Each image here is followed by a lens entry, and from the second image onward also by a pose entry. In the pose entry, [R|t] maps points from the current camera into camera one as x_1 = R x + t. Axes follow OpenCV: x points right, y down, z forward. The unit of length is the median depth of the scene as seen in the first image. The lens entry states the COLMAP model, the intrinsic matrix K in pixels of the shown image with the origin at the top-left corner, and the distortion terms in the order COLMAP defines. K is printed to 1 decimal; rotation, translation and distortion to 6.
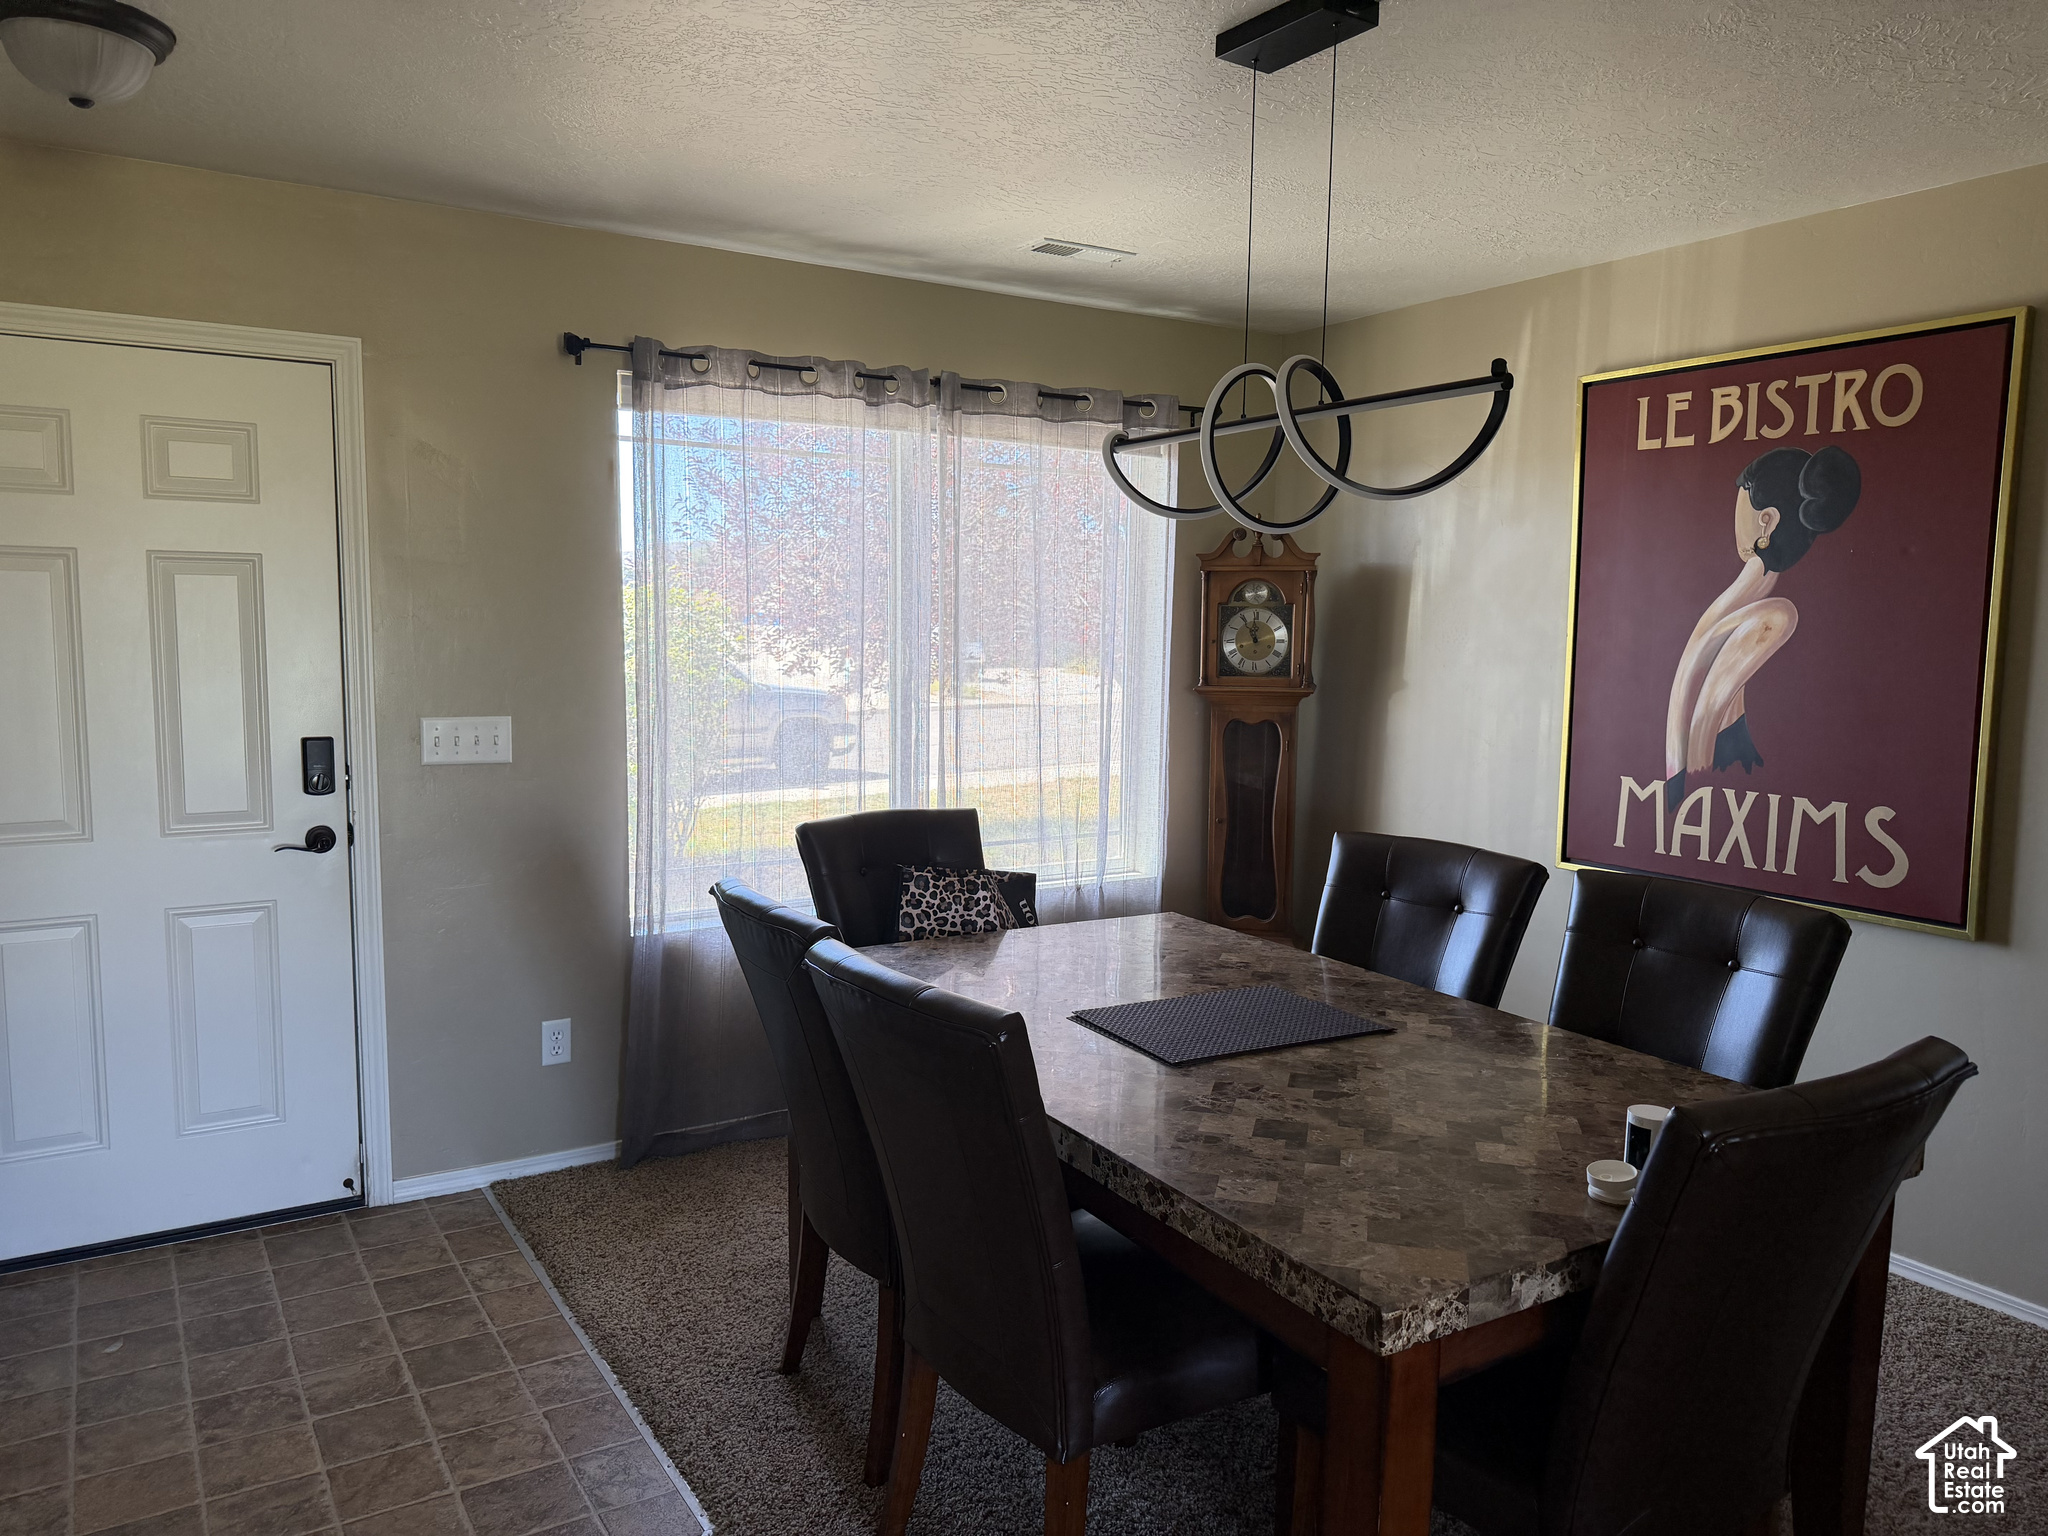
lens RADIAL K [[1416.2, 0, 1024.0], [0, 1416.2, 768.0], [0, 0, 1]] dist [0.004046, -0.030949]
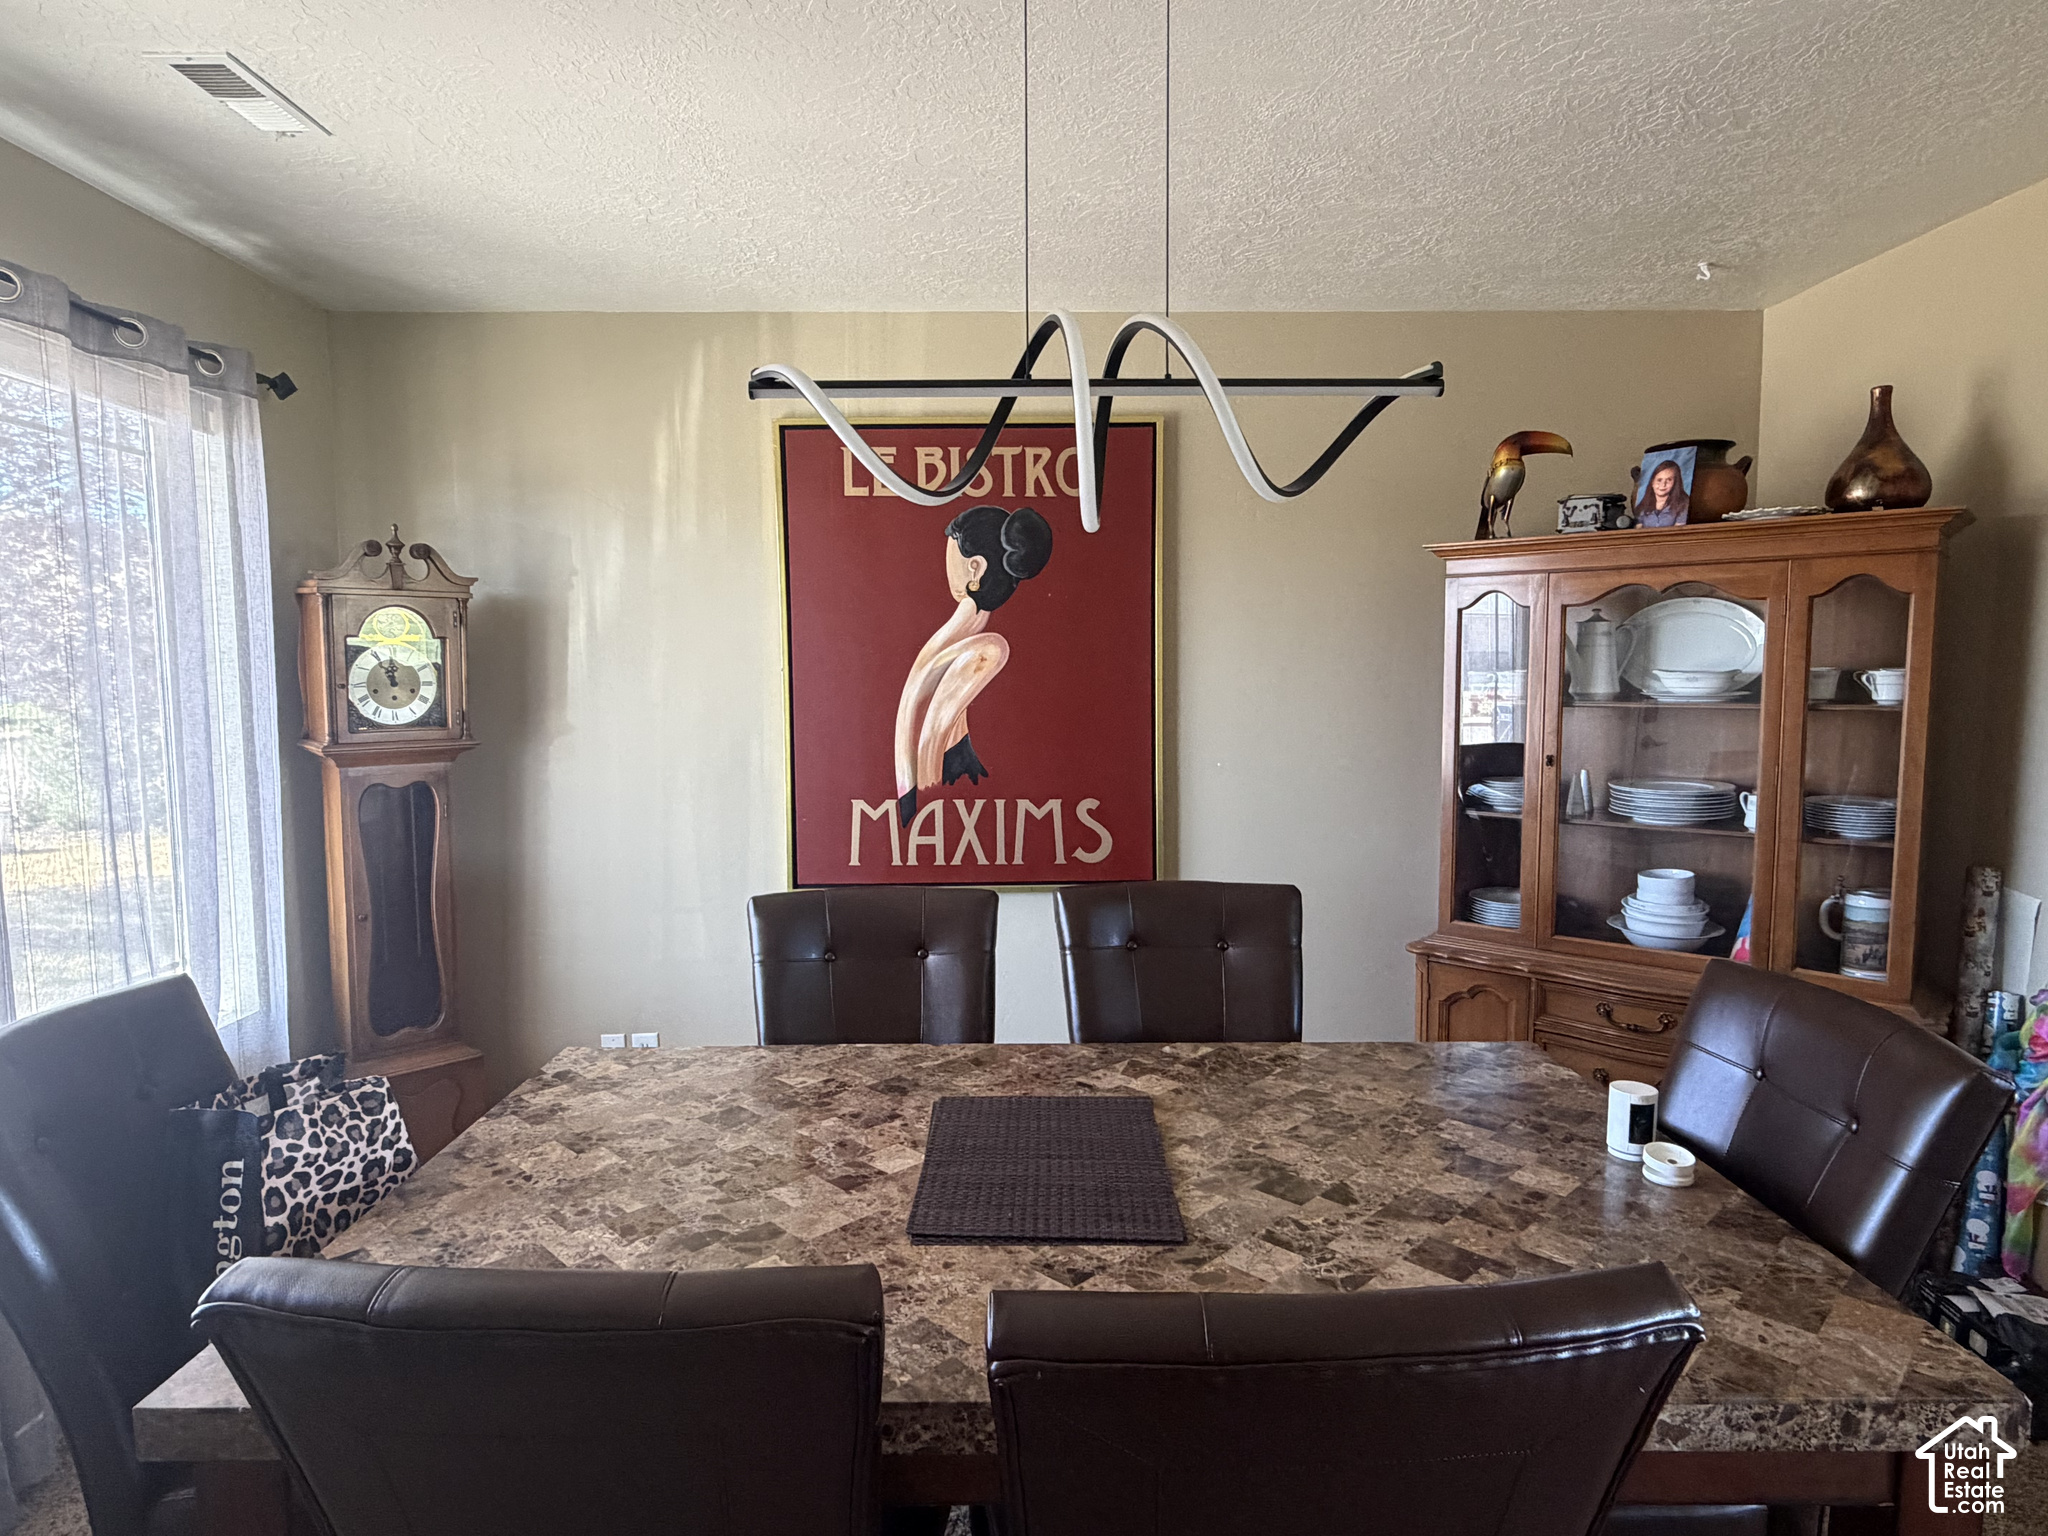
lens RADIAL K [[1150.2, 0, 1024.0], [0, 1150.2, 768.0], [0, 0, 1]] dist [-0.003246, -0.001571]
pose [[0.517357, -0.087270, 0.851308, -0.274343], [0.101911, 0.993990, 0.039964, -0.043778], [-0.849680, 0.066082, 0.523141, 0.477133]]
